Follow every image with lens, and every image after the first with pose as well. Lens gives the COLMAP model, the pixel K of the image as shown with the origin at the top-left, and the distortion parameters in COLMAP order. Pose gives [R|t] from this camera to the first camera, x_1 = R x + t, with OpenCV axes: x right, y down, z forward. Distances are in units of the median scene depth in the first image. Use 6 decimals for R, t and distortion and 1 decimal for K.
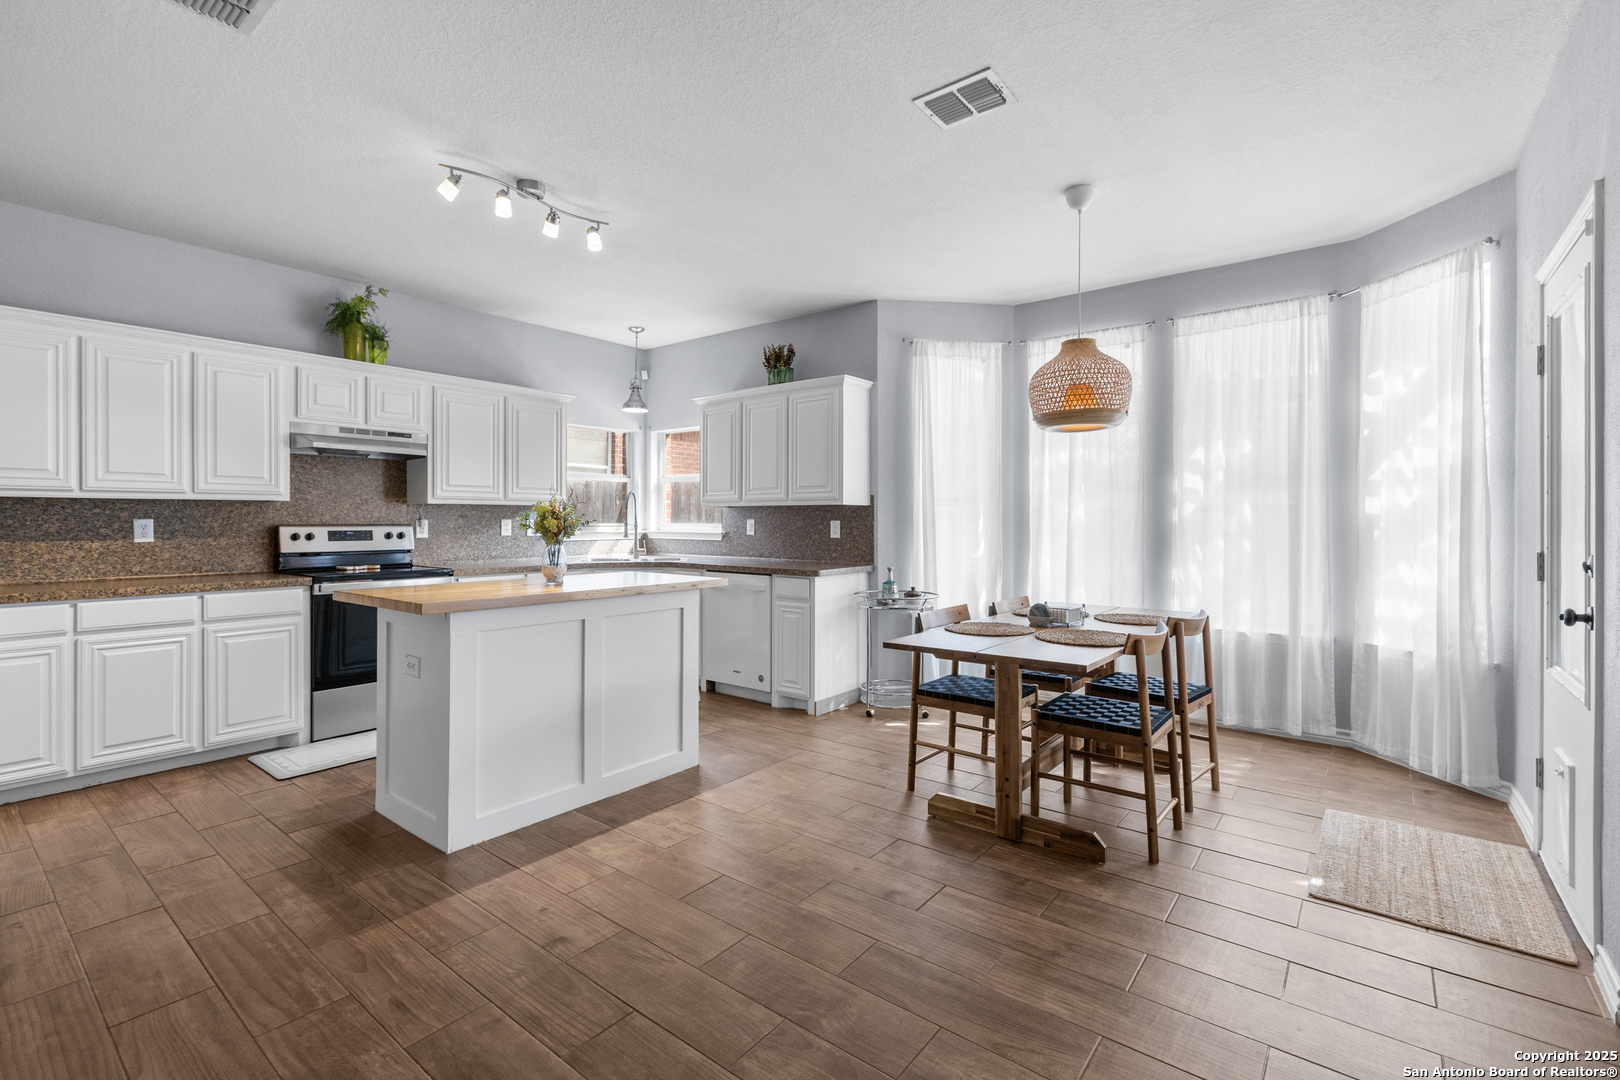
lens RADIAL K [[722.9, 0, 800.1], [0, 722.9, 519.8], [0, 0, 1]] dist [0.000297, 0.000195]
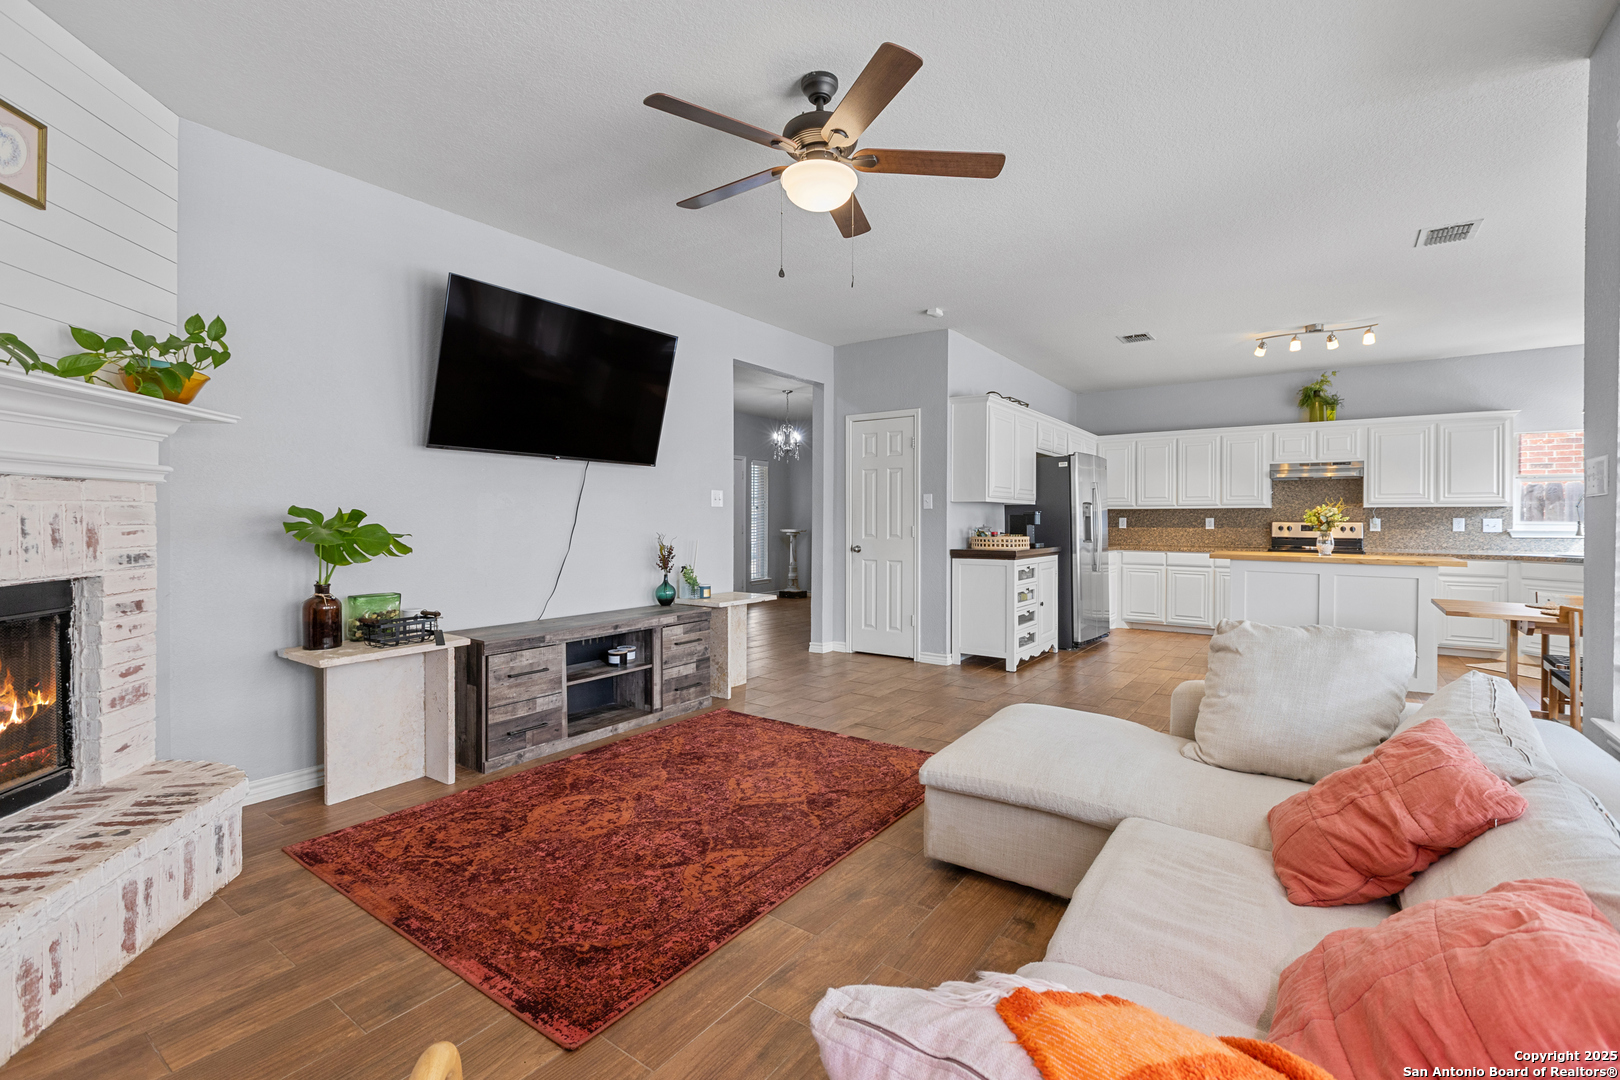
lens RADIAL K [[722.9, 0, 800.1], [0, 722.9, 519.8], [0, 0, 1]] dist [0.000297, 0.000195]
pose [[0.040085, 0.000653, -0.999196, 1.109236], [-0.002241, 0.999997, 0.000564, 0.005620], [0.999194, 0.002217, 0.040086, -0.259634]]
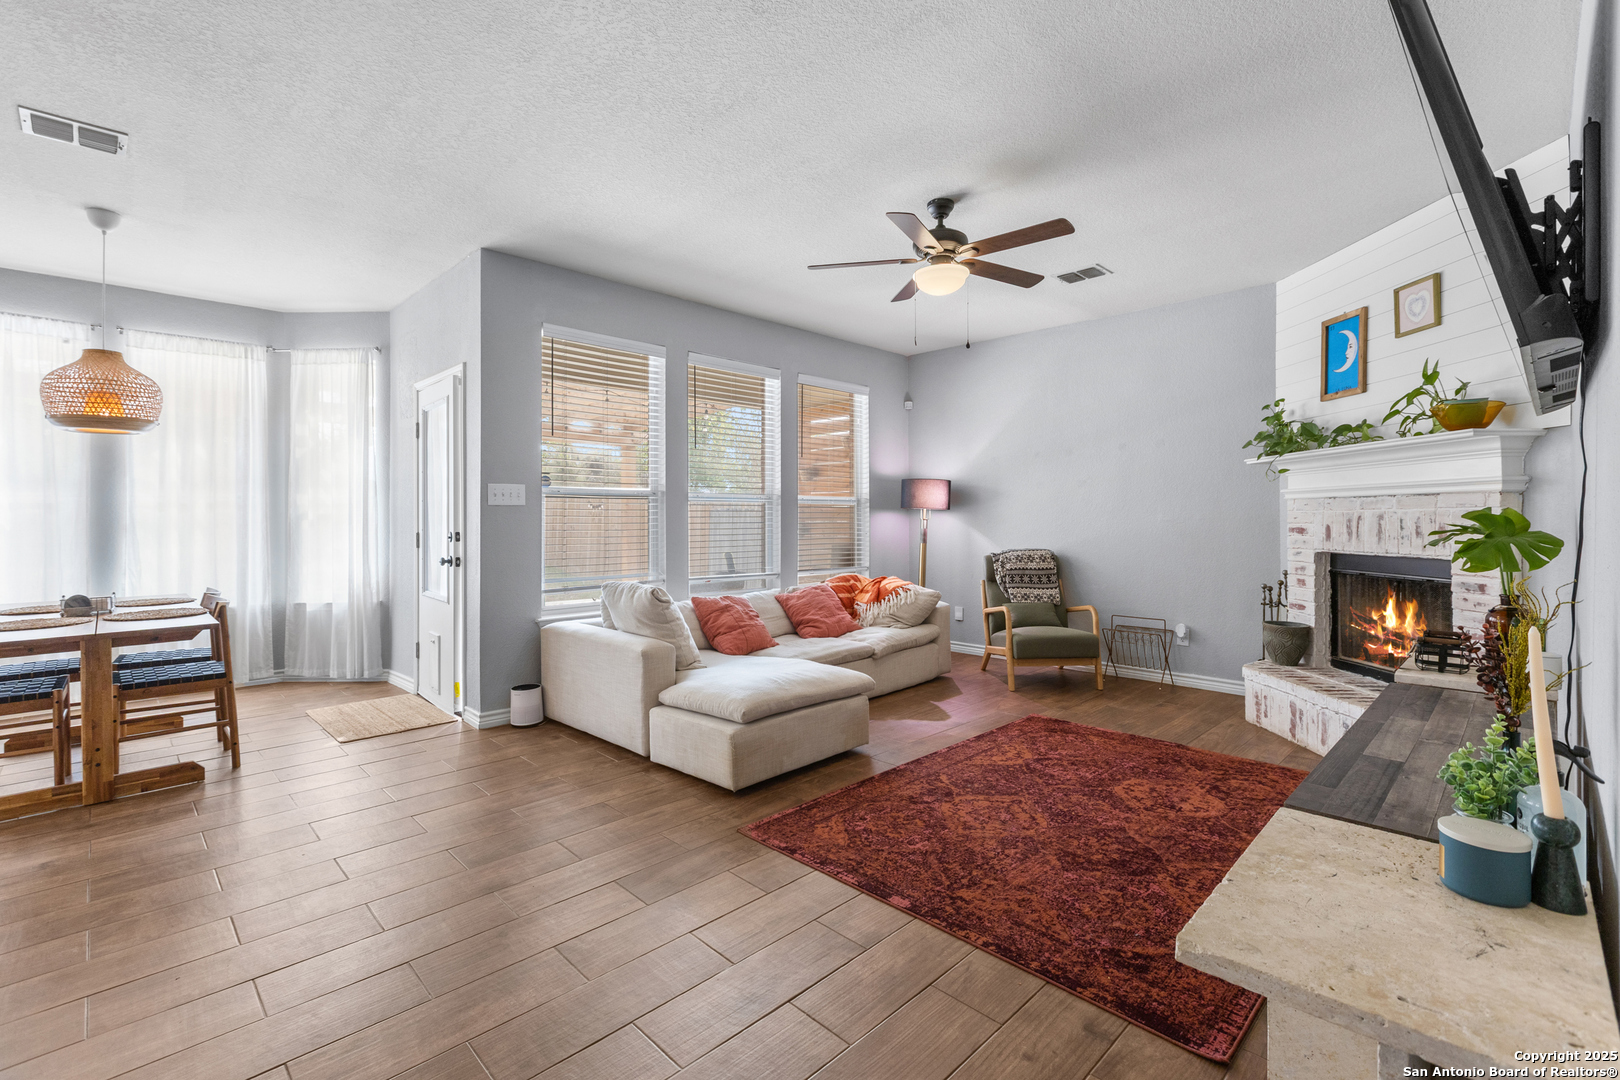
lens RADIAL K [[722.9, 0, 800.1], [0, 722.9, 519.8], [0, 0, 1]] dist [0.000297, 0.000195]
pose [[0.124297, -0.007044, 0.992220, -0.492354], [0.000897, 0.999975, 0.006986, -0.000849], [-0.992245, 0.000022, 0.124300, -0.151346]]
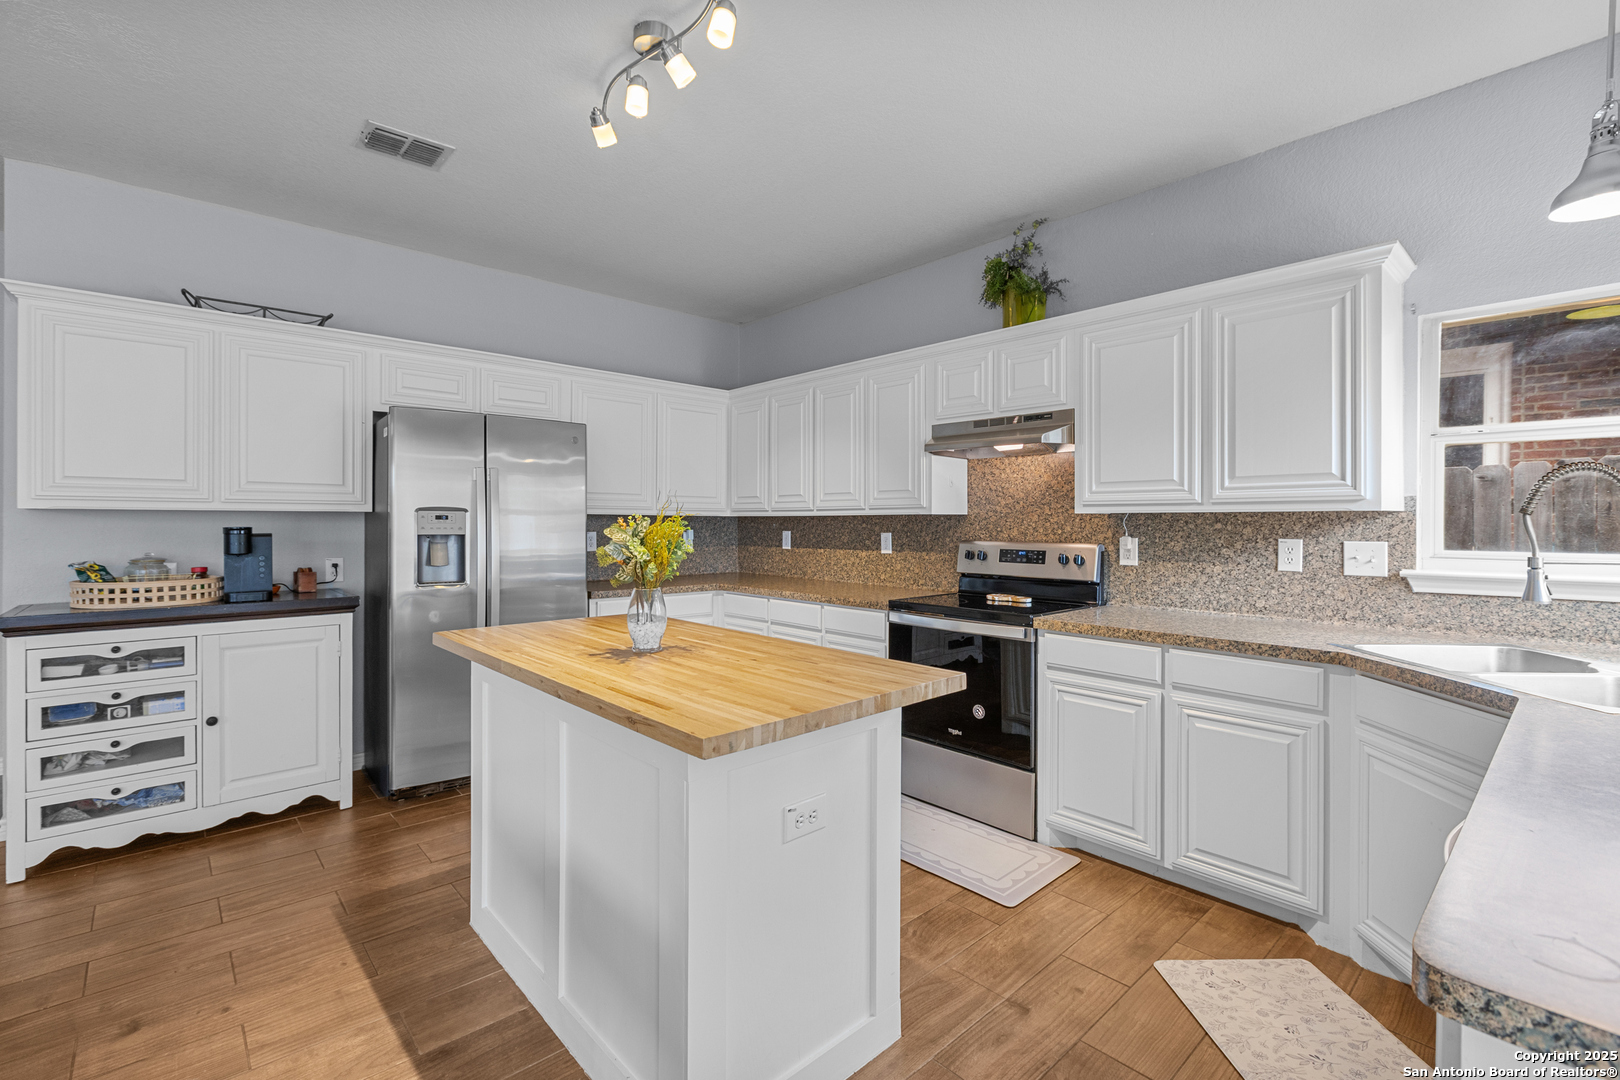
lens RADIAL K [[722.9, 0, 800.1], [0, 722.9, 519.8], [0, 0, 1]] dist [0.000297, 0.000195]
pose [[-0.163928, -0.002575, -0.986469, 0.212607], [-0.000134, 0.999997, -0.002588, -0.017791], [0.986472, -0.000292, -0.163928, 1.034844]]
